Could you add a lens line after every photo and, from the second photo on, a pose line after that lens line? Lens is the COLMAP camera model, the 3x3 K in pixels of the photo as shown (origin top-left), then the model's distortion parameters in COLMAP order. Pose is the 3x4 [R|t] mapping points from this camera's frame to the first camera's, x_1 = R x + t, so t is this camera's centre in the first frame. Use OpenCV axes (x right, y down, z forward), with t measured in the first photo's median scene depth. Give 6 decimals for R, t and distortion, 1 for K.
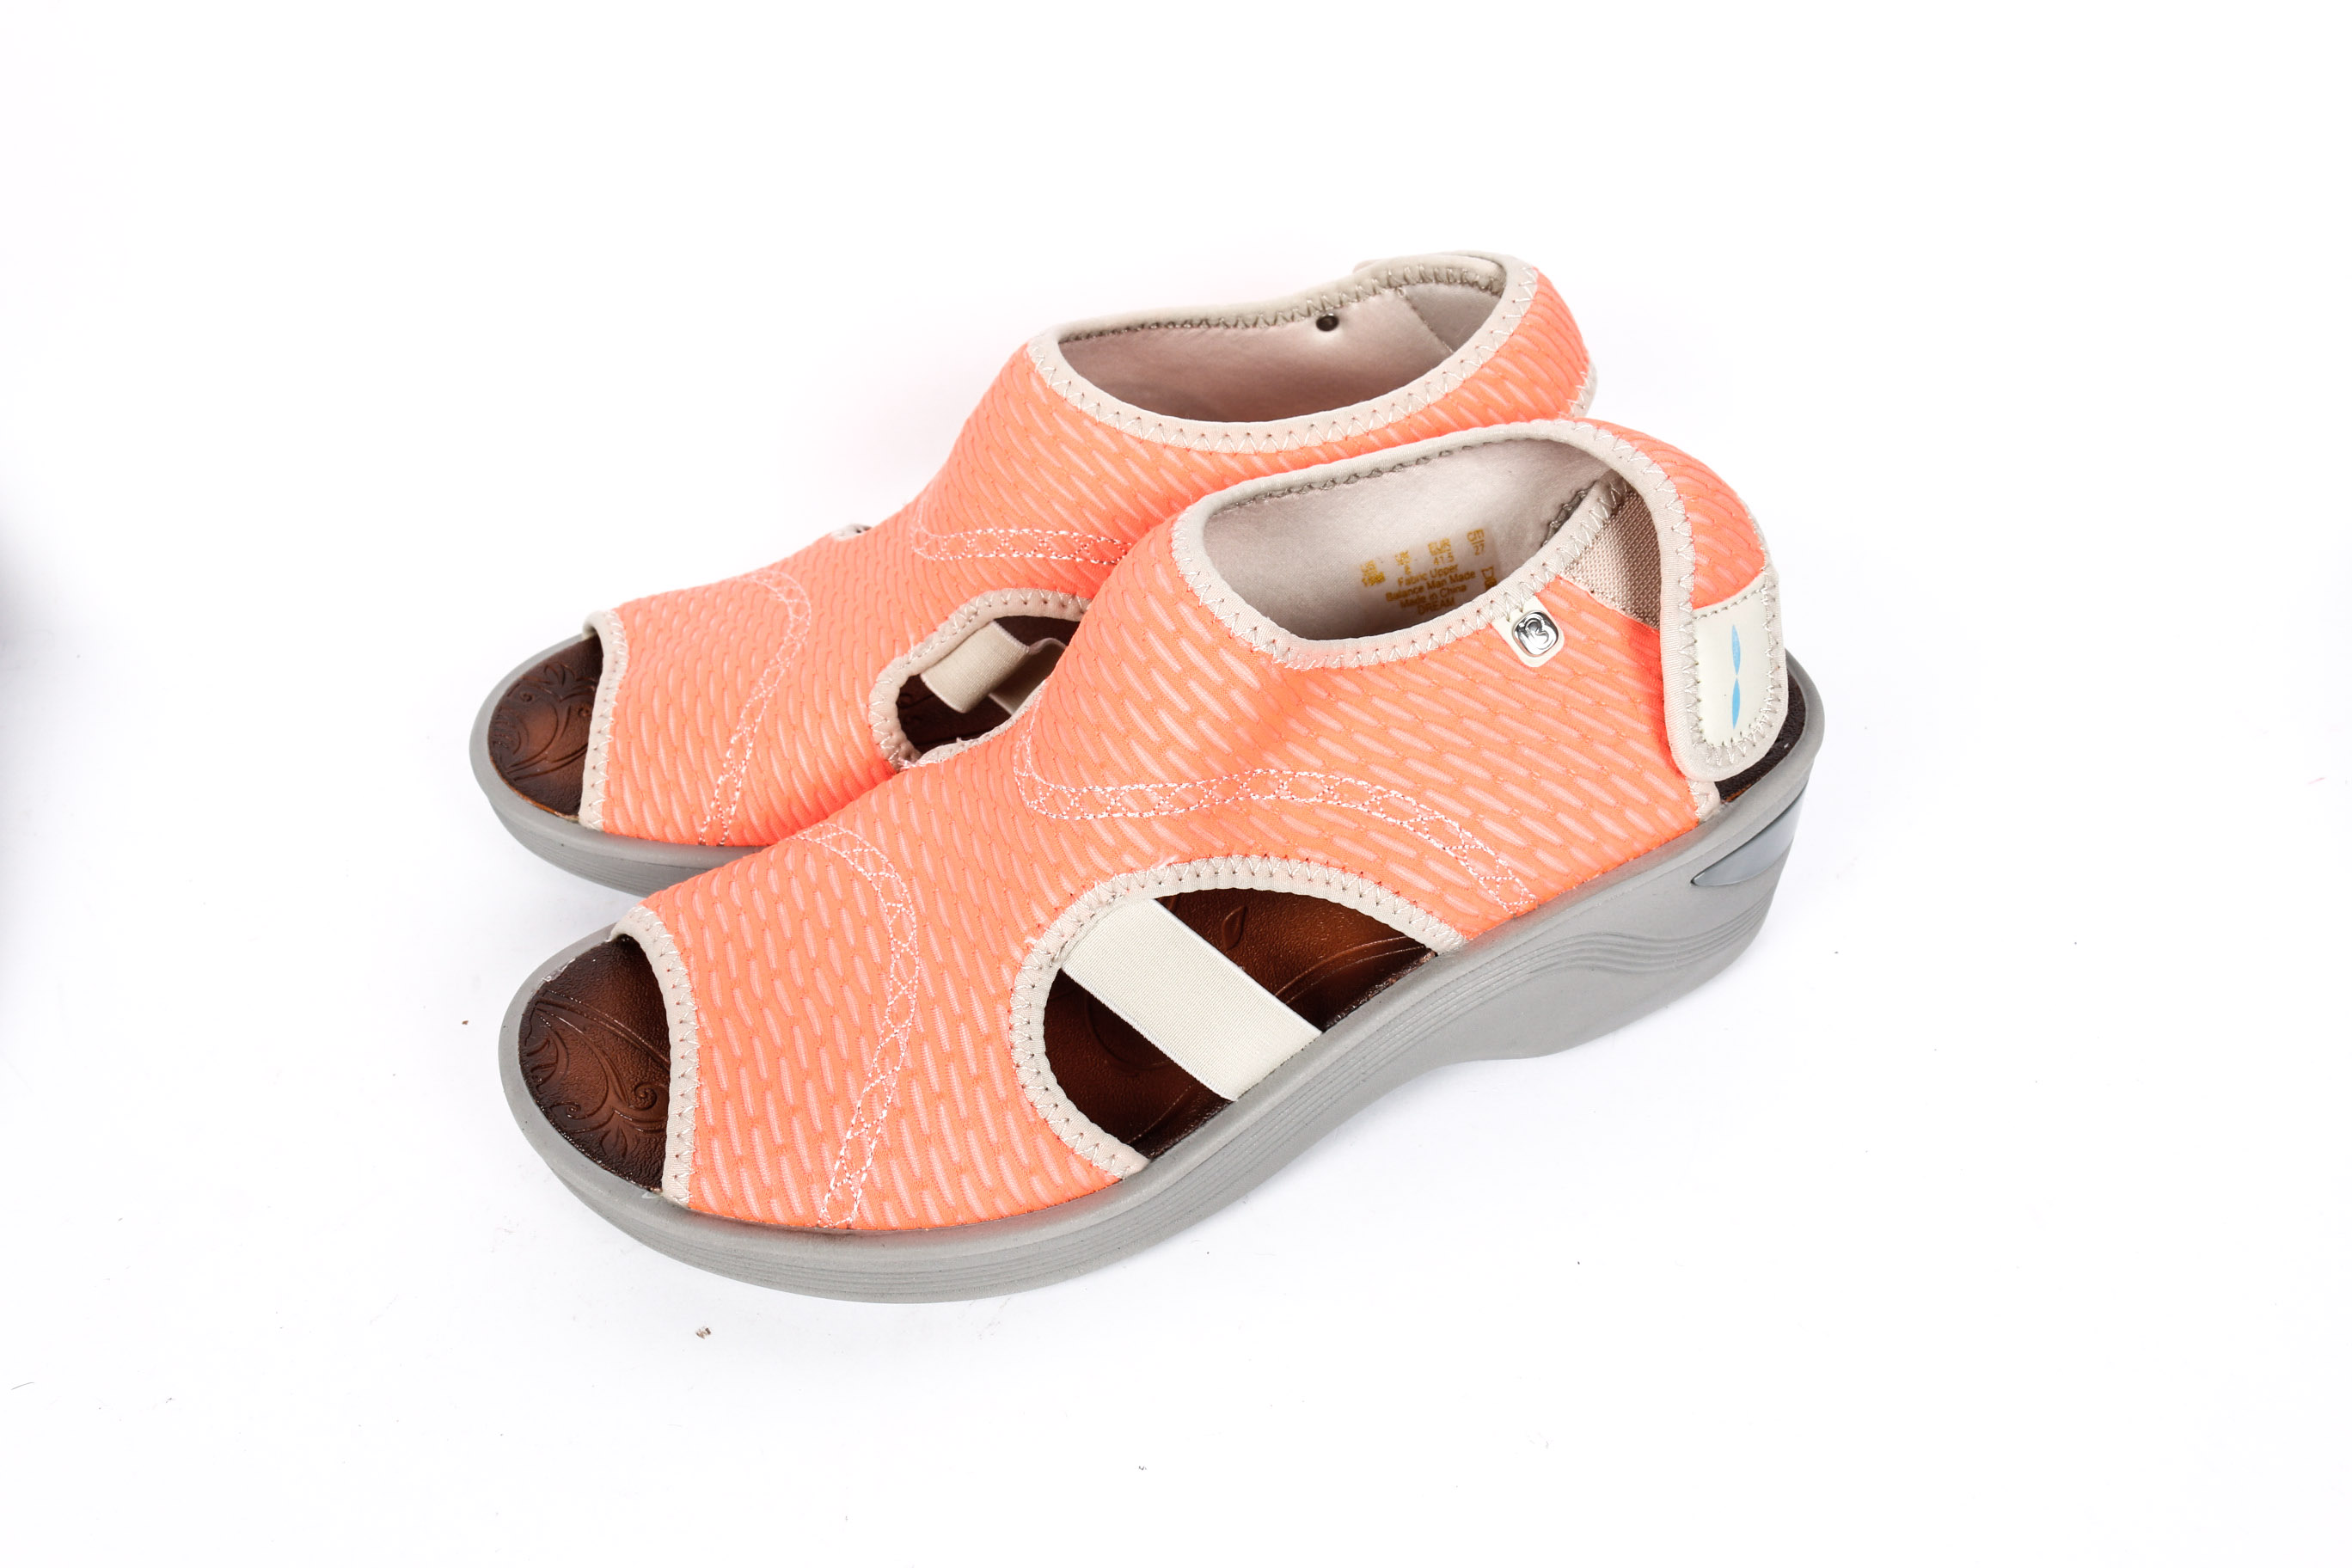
lens RADIAL K [[2251.1, 0, 1185.8], [0, 2251.1, 777.2], [0, 0, 1]] dist [-0.100066, 0.000000]
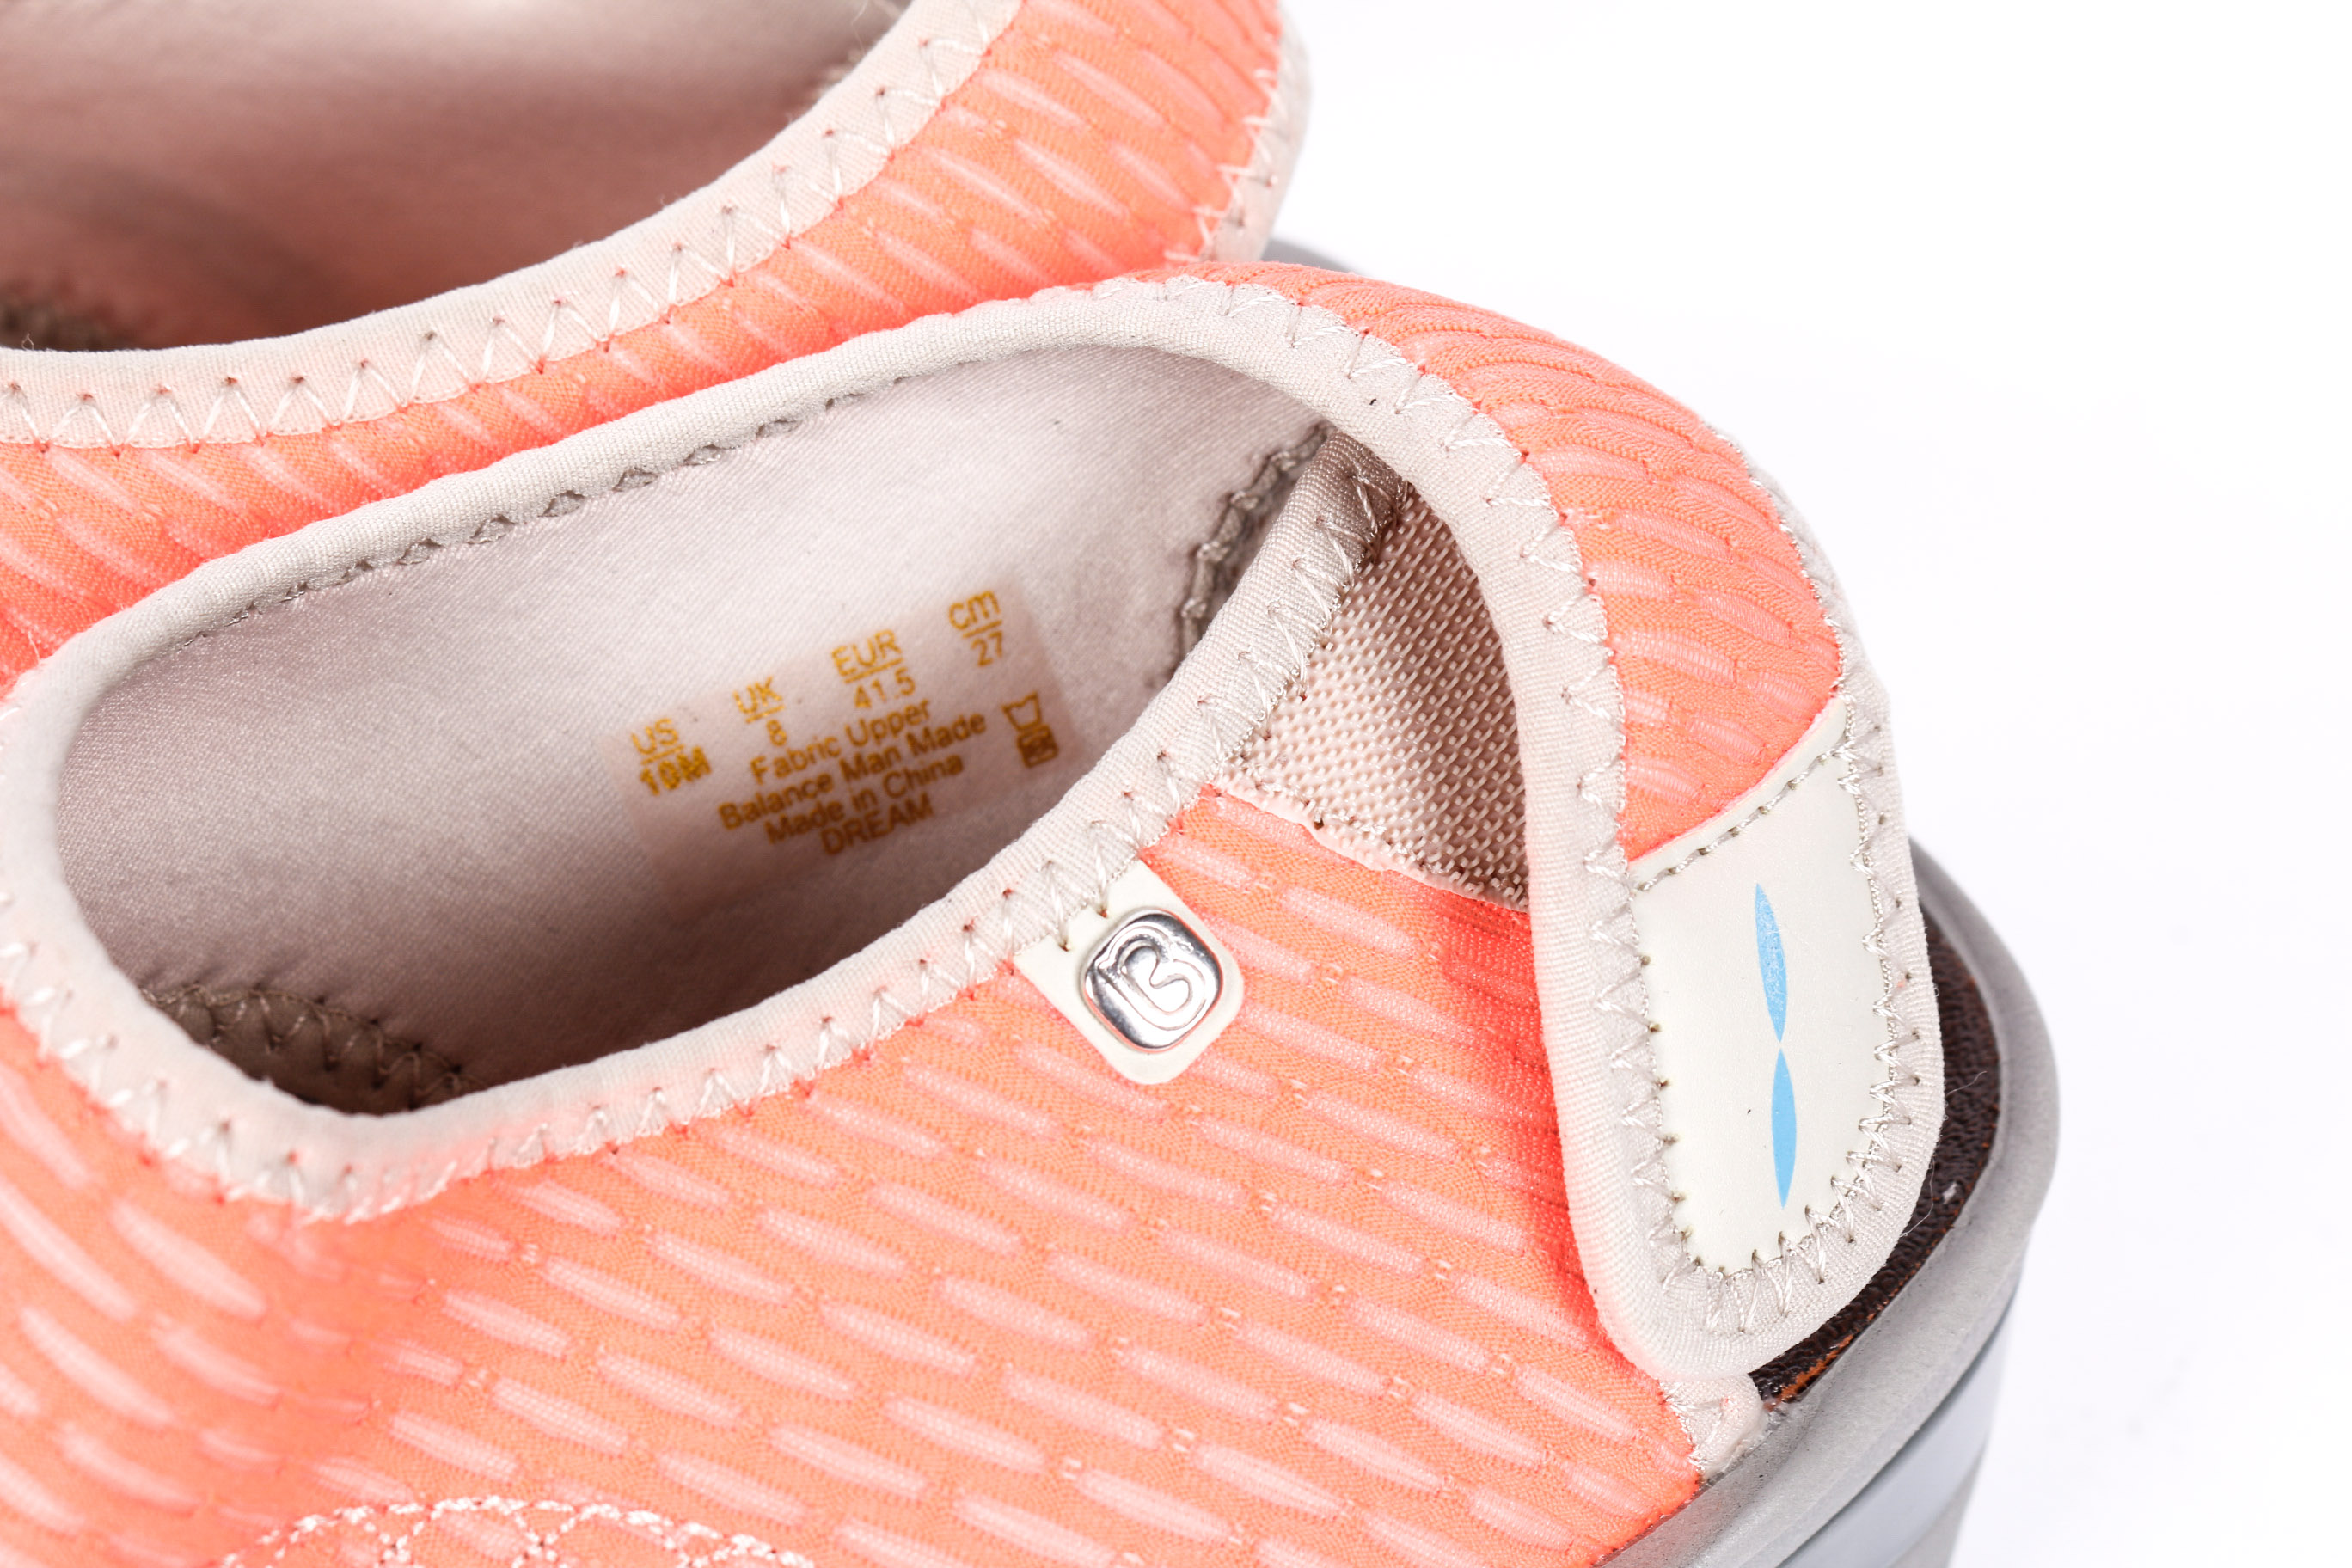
lens RADIAL K [[5102.8, 0, 1158.6], [0, 5102.8, 787.5], [0, 0, 1]] dist [0.063816, 0.000000]
pose [[0.991485, -0.089670, 0.094426, 0.089652], [0.084408, 0.994723, 0.058326, -0.133380], [-0.099157, -0.049859, 0.993822, 0.271837]]
